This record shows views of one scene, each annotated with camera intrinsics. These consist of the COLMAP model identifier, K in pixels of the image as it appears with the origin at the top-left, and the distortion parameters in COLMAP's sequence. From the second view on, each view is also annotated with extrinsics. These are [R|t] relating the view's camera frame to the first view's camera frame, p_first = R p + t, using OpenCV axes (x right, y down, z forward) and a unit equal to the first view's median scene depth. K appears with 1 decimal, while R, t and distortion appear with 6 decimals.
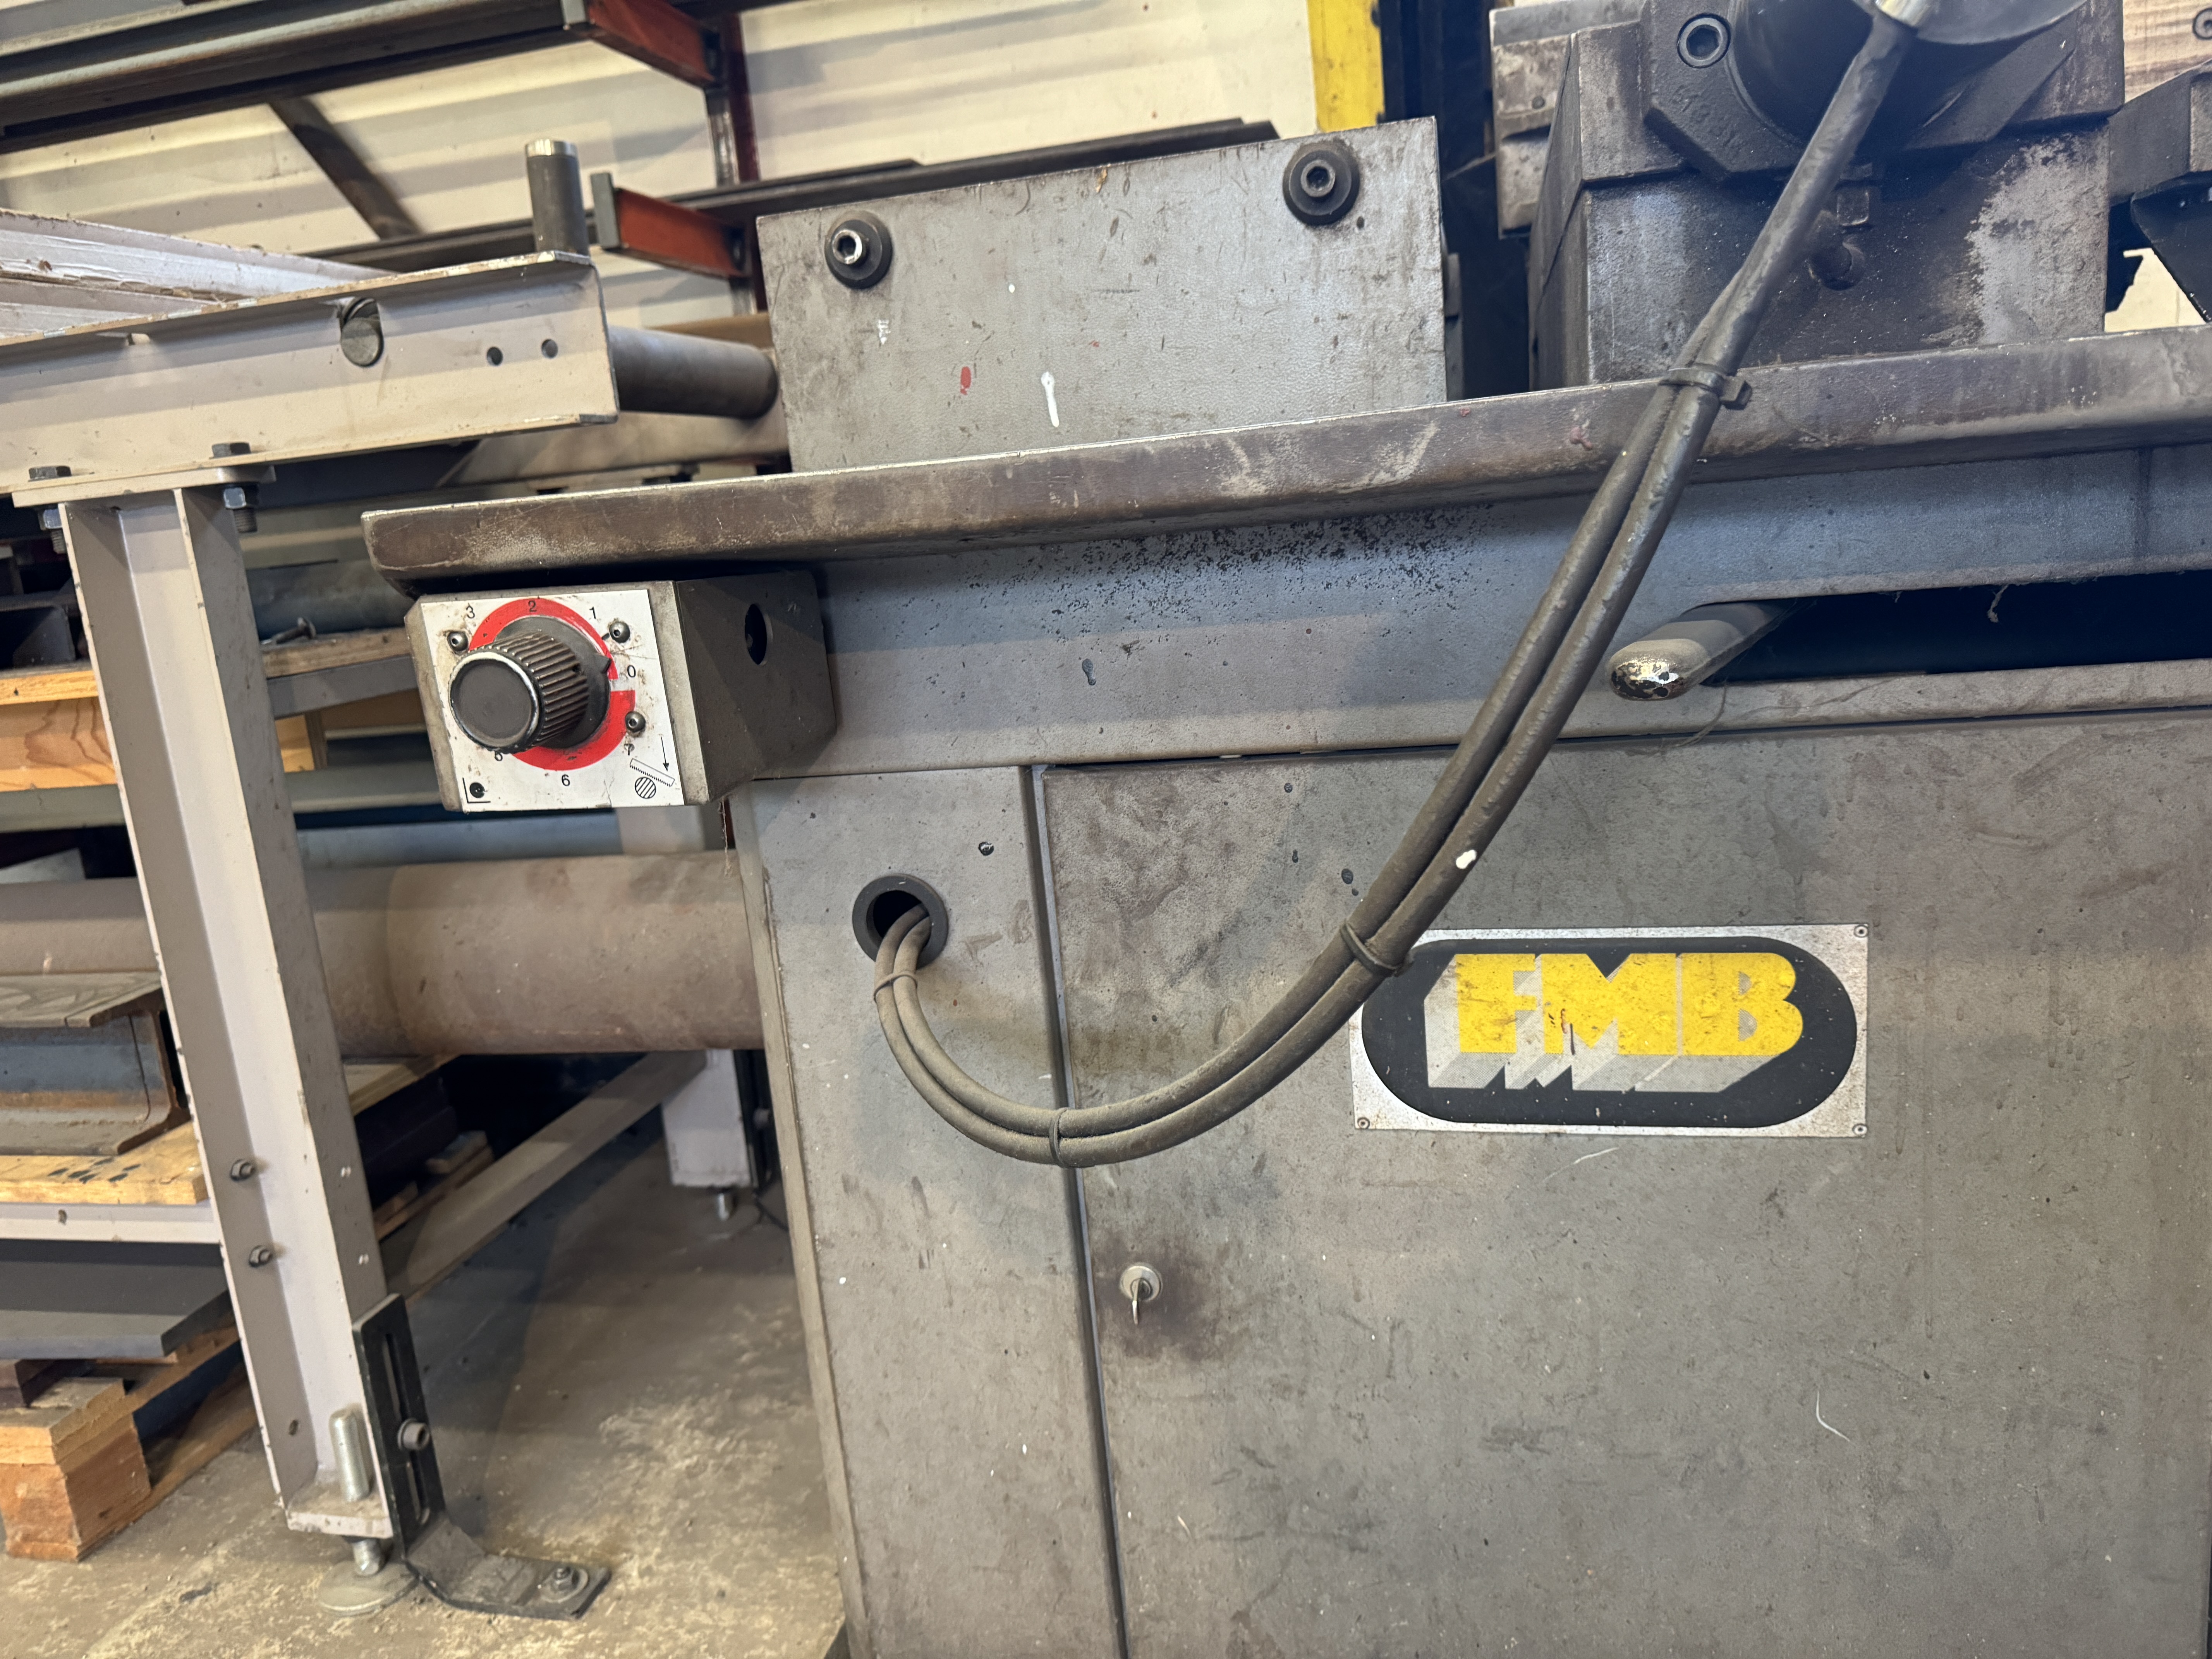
lens RADIAL K [[1638.8, 0, 1106.0], [0, 1638.8, 829.5], [0, 0, 1]] dist [0.003554, -0.029622]
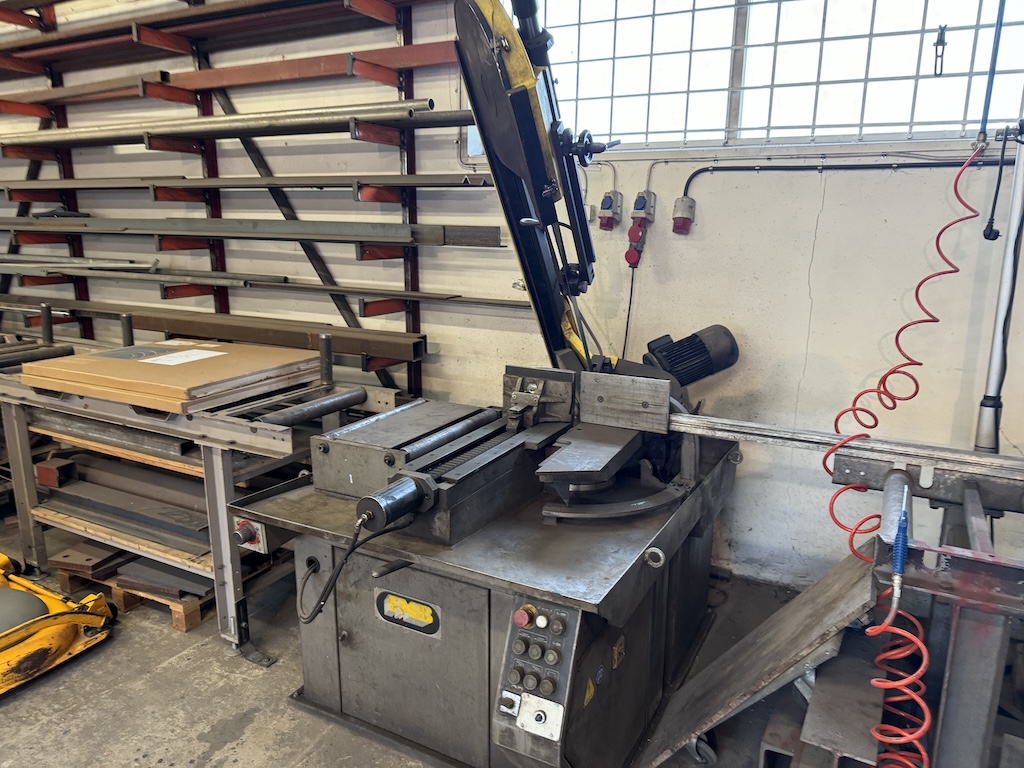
lens RADIAL K [[716.8, 0, 512.0], [0, 716.8, 384.0], [0, 0, 1]] dist [0.067549, -0.237474]
pose [[0.965325, 0.149440, -0.214046, 0.776550], [-0.144702, 0.988756, 0.037726, -0.597375], [0.217277, -0.005445, 0.976095, -1.028030]]
